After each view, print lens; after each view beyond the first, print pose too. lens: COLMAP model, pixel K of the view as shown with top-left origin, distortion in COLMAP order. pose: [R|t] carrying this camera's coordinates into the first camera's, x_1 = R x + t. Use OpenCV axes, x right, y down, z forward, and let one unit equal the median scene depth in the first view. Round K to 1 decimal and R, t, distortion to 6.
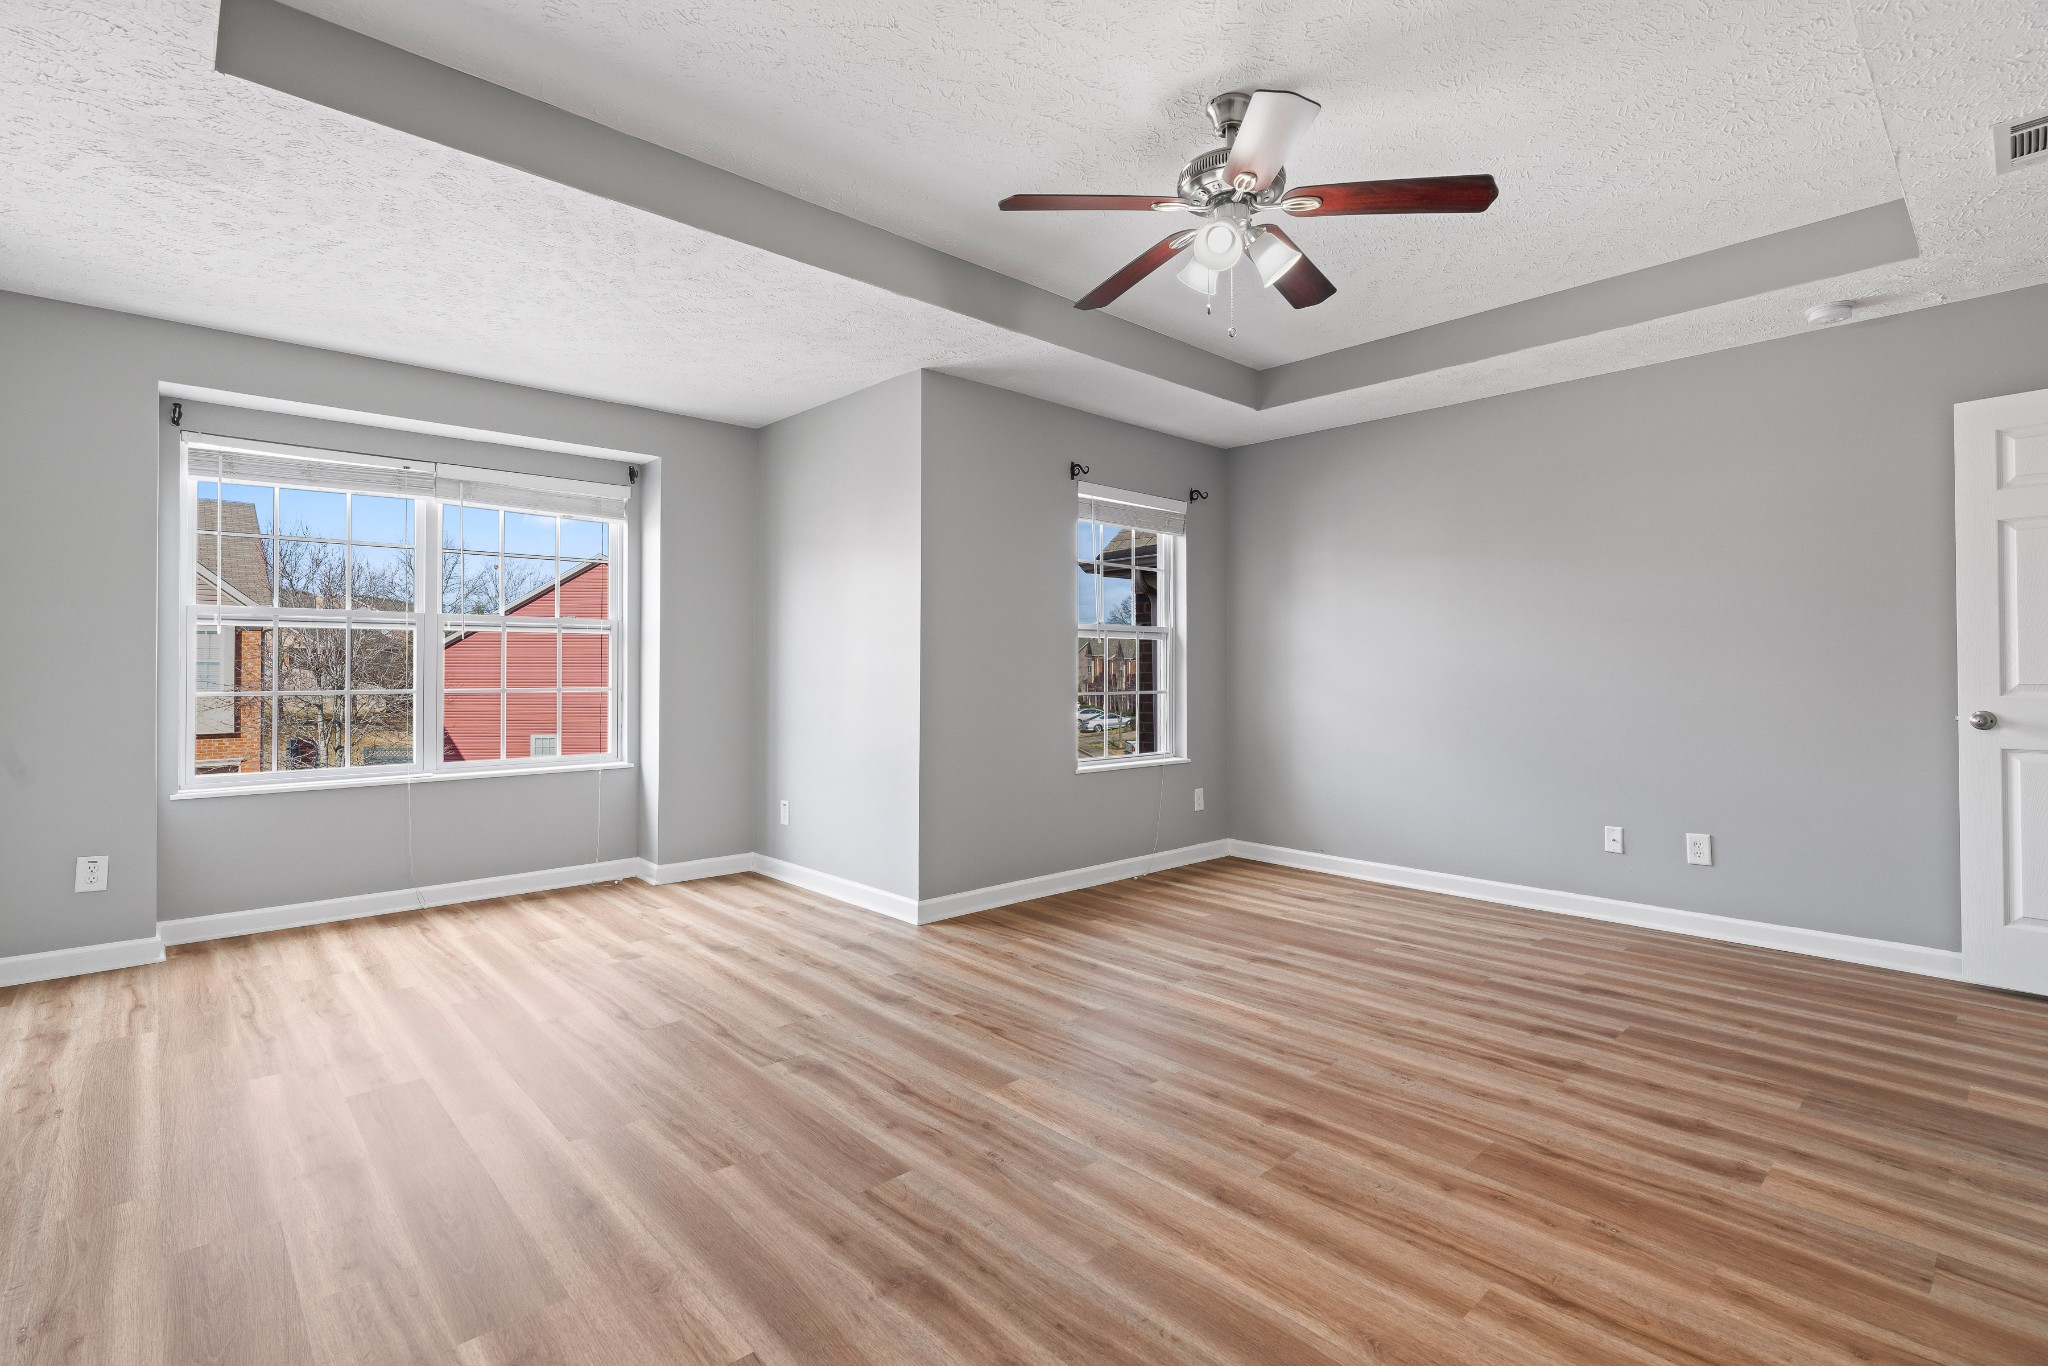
lens RADIAL K [[942.7, 0, 1030.5], [0, 942.7, 666.1], [0, 0, 1]] dist [-0.012478, 0.005573]
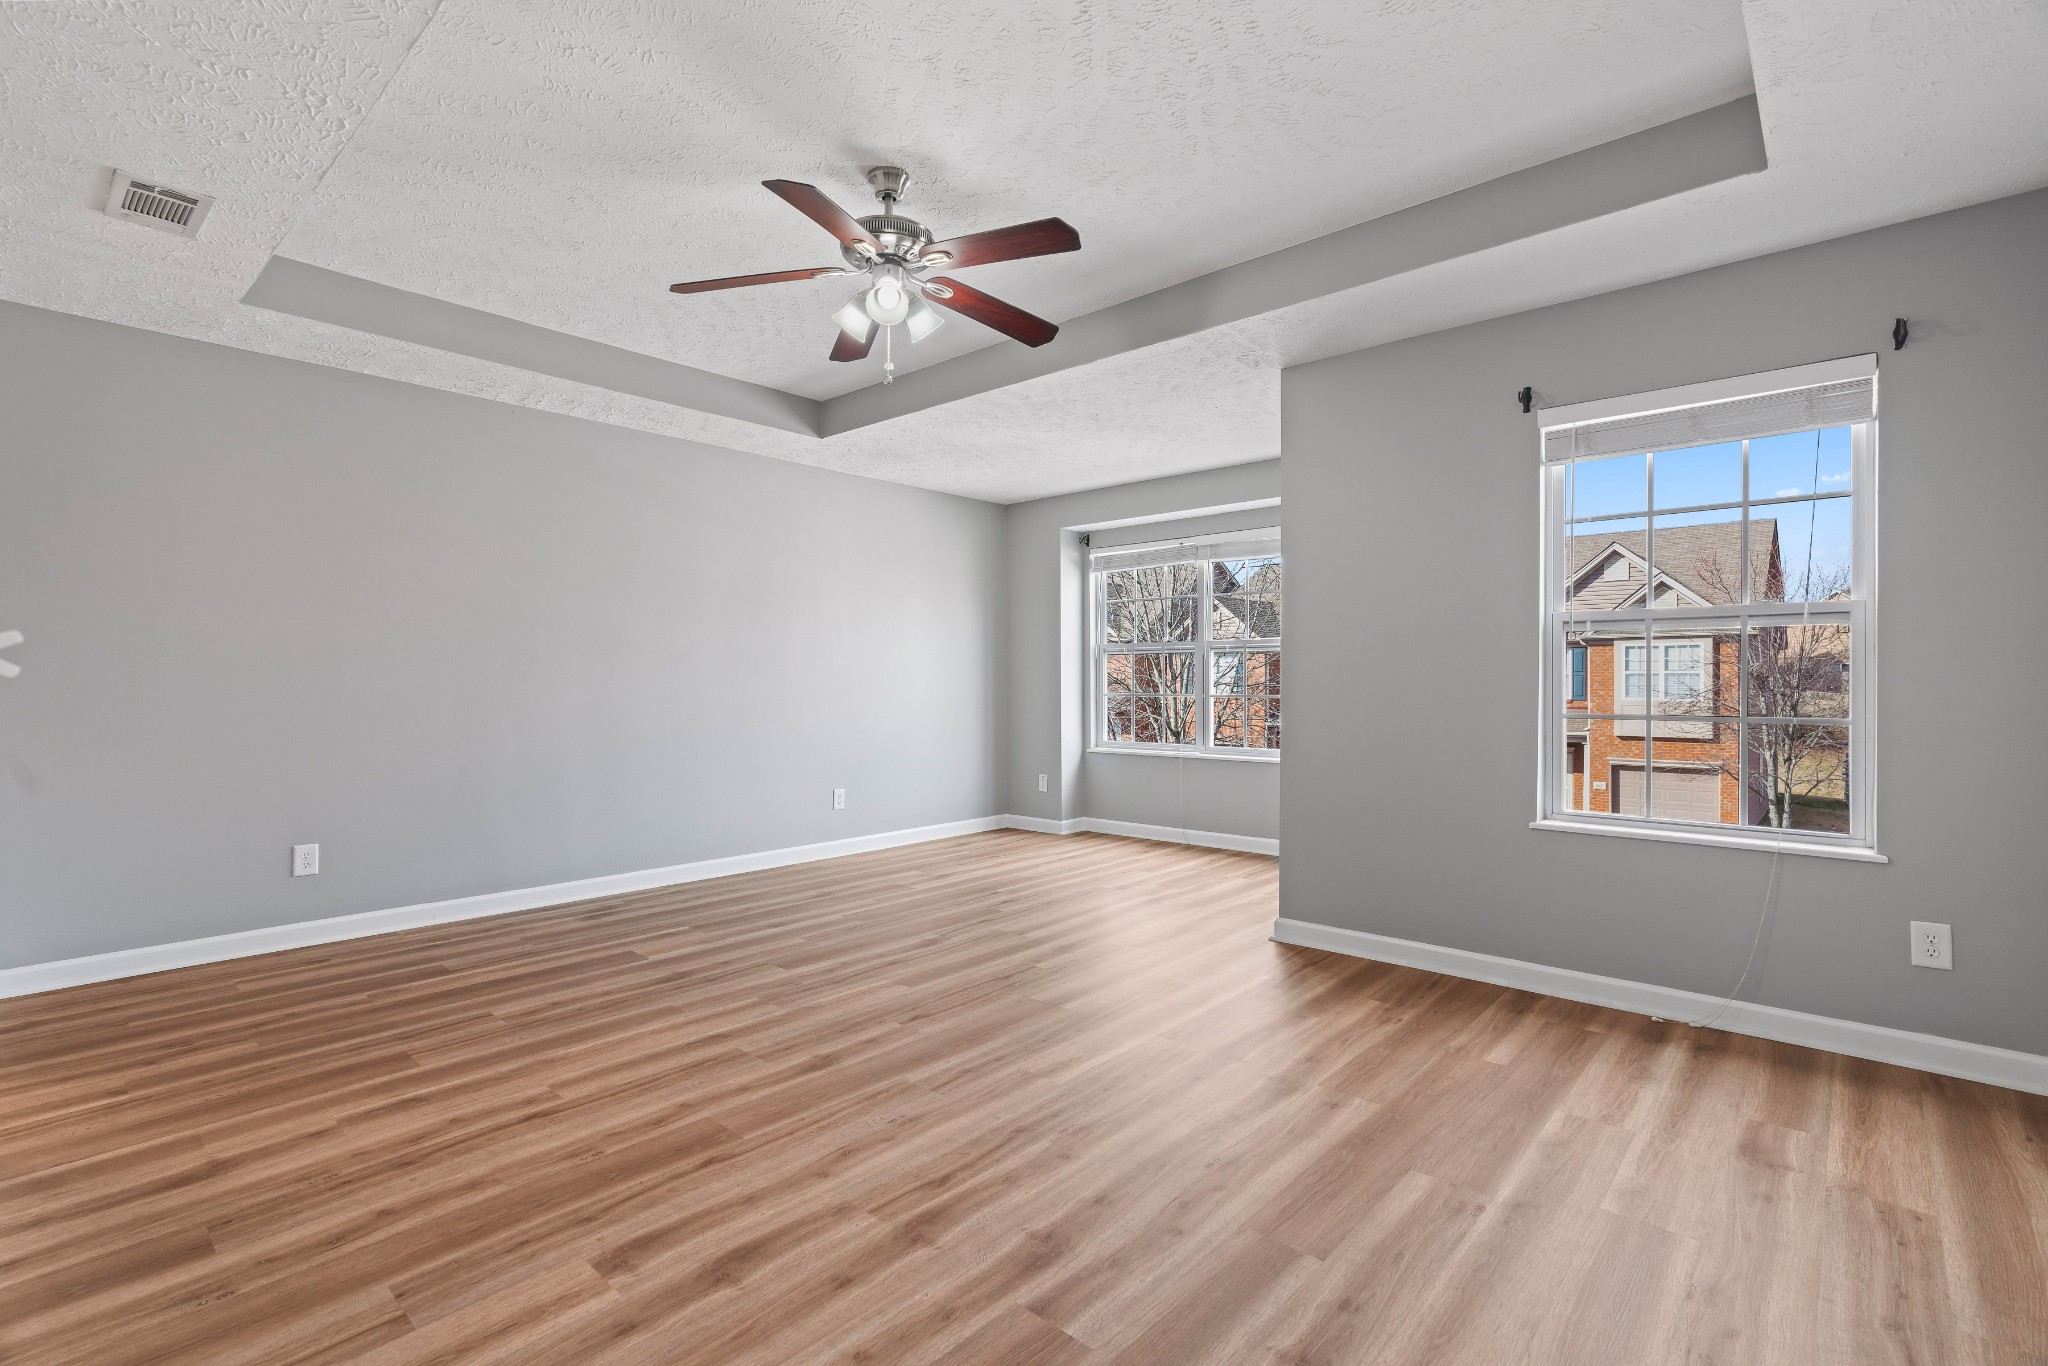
lens RADIAL K [[942.7, 0, 1031.8], [0, 942.7, 687.0], [0, 0, 1]] dist [-0.012478, 0.005573]
pose [[0.094623, 0.007705, -0.995483, 1.504832], [0.003690, 0.999960, 0.008091, 0.002365], [0.995506, -0.004439, 0.094591, 1.183239]]
